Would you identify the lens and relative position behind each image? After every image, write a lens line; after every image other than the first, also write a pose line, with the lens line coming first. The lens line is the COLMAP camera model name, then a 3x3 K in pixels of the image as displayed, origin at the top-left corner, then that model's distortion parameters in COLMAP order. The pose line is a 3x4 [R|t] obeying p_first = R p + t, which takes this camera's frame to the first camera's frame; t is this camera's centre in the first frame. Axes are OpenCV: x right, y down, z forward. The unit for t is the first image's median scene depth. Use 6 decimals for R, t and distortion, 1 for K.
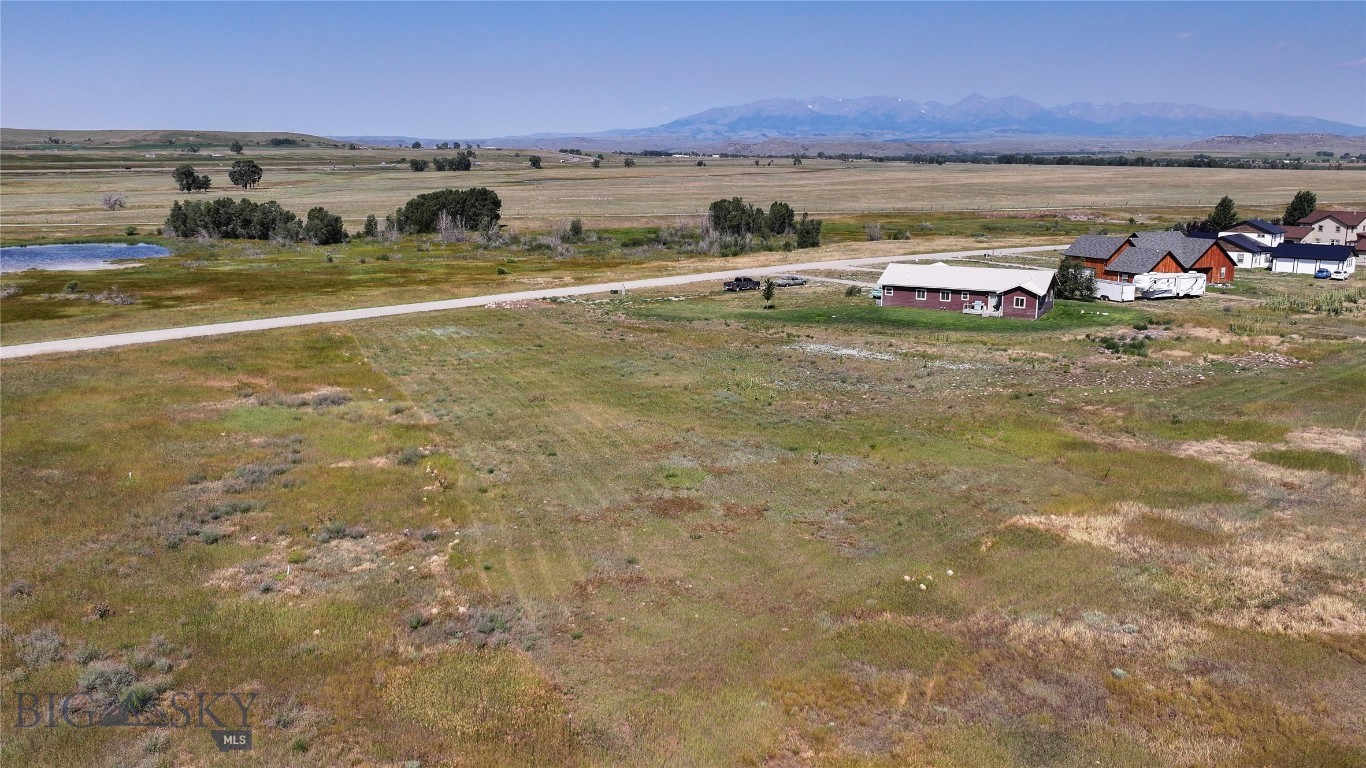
lens RADIAL K [[1114.4, 0, 679.6], [0, 1114.4, 387.5], [0, 0, 1]] dist [0.014165, -0.022645]
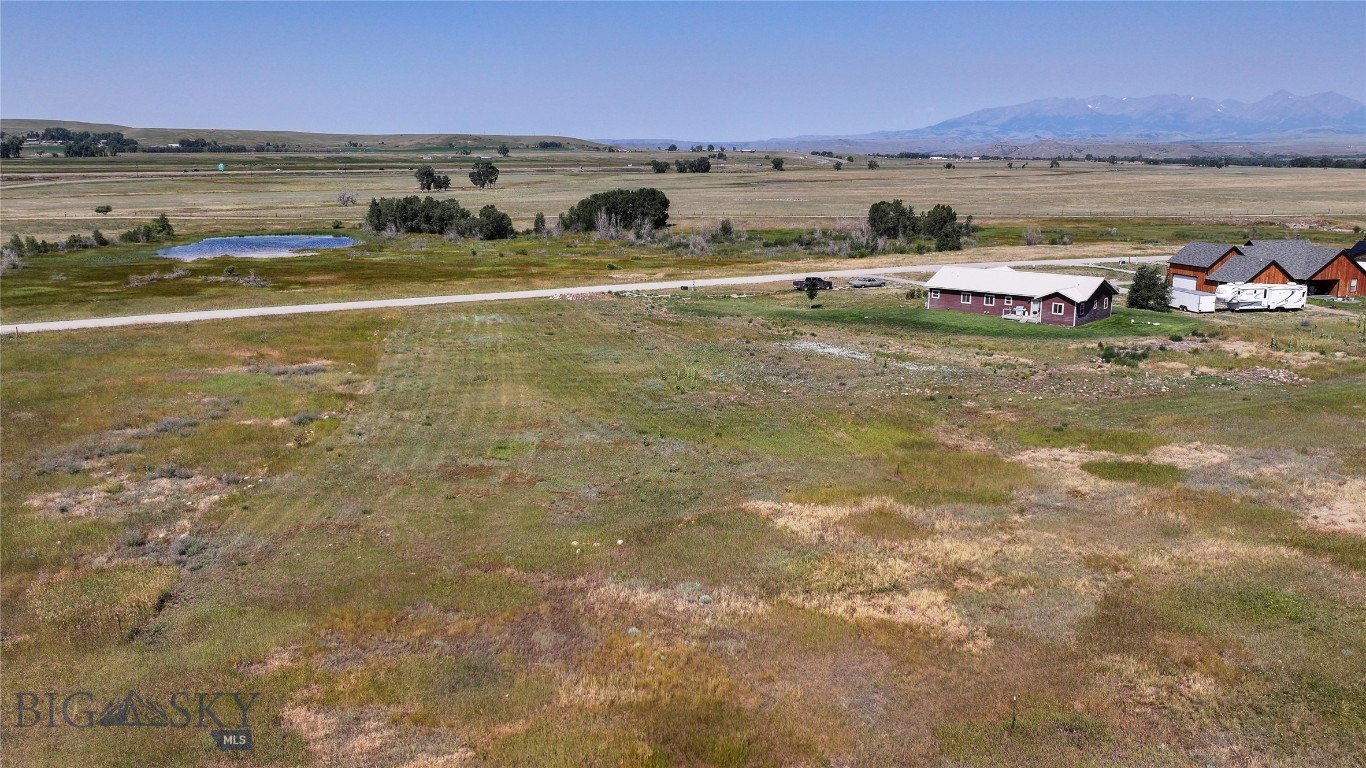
lens RADIAL K [[1114.4, 0, 677.4], [0, 1114.4, 386.9], [0, 0, 1]] dist [0.014165, -0.022645]
pose [[0.973081, 0.047306, -0.225555, 0.089314], [-0.047875, 0.998849, 0.002949, 0.001793], [0.225435, 0.007929, 0.974226, -0.006379]]
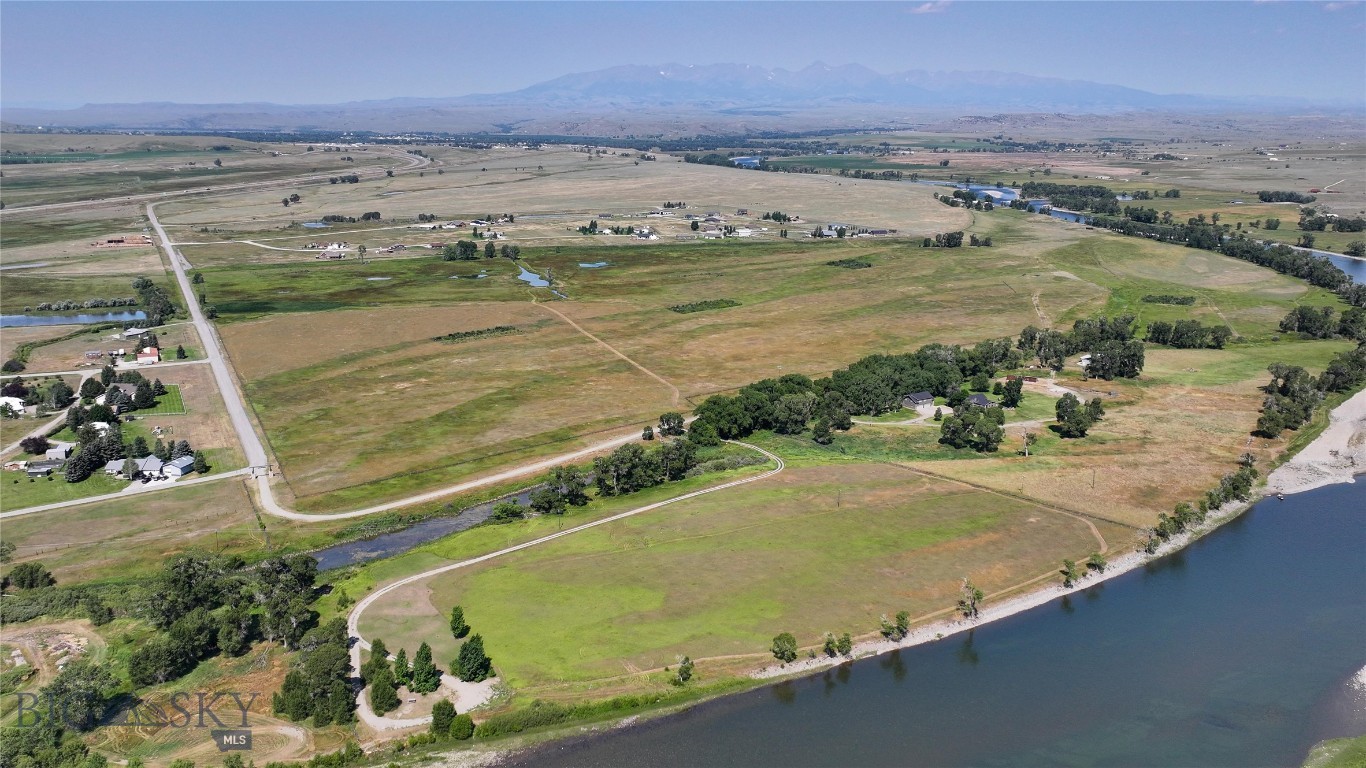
lens RADIAL K [[1114.4, 0, 684.1], [0, 1114.4, 383.5], [0, 0, 1]] dist [0.014165, -0.022645]
pose [[0.992535, -0.028488, 0.118589, 0.438147], [0.024923, 0.999195, 0.031434, 0.421986], [-0.119389, -0.028244, 0.992446, -3.387506]]
